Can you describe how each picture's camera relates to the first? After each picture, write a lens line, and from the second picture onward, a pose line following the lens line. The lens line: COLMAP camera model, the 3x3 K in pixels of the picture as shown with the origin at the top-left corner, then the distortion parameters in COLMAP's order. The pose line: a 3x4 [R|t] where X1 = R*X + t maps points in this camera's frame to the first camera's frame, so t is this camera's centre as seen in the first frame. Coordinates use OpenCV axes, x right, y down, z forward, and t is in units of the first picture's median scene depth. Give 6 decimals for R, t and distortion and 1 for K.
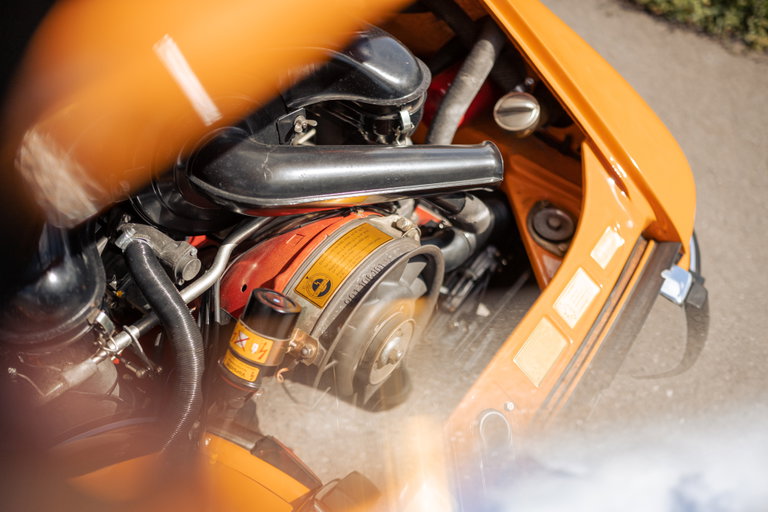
lens RADIAL K [[732.7, 0, 384.0], [0, 732.7, 256.0], [0, 0, 1]] dist [-0.010468, 0.011138]
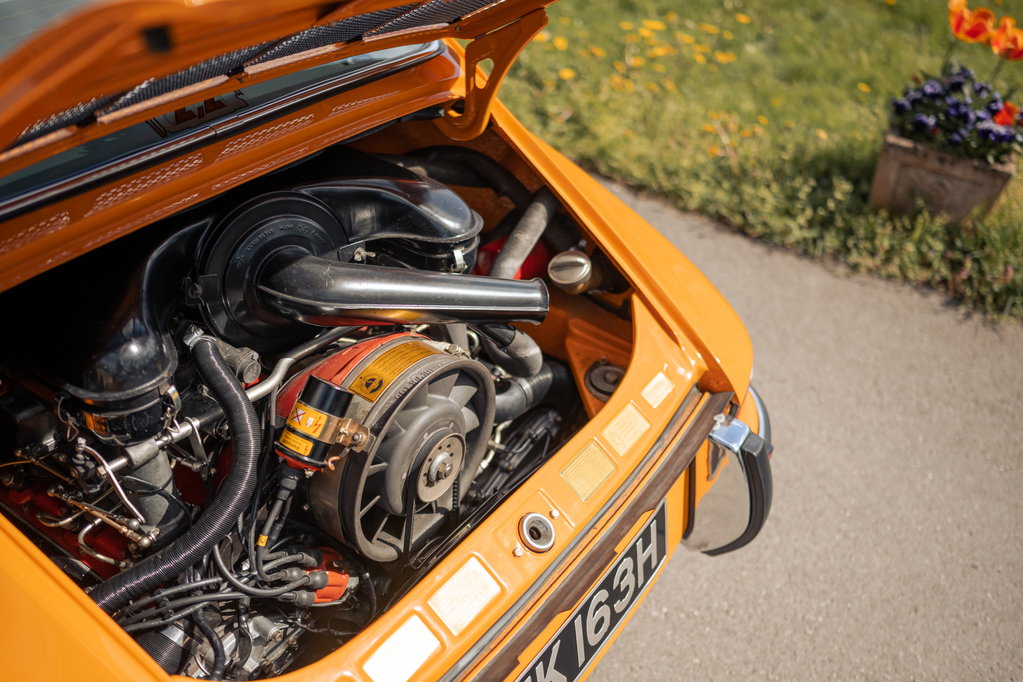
lens RADIAL K [[976.0, 0, 511.5], [0, 976.0, 341.0], [0, 0, 1]] dist [-0.010468, 0.011138]
pose [[0.999104, 0.008634, 0.041422, 0.046447], [0.002664, 0.964183, -0.265223, 0.296063], [-0.042228, 0.265096, 0.963297, -0.332174]]
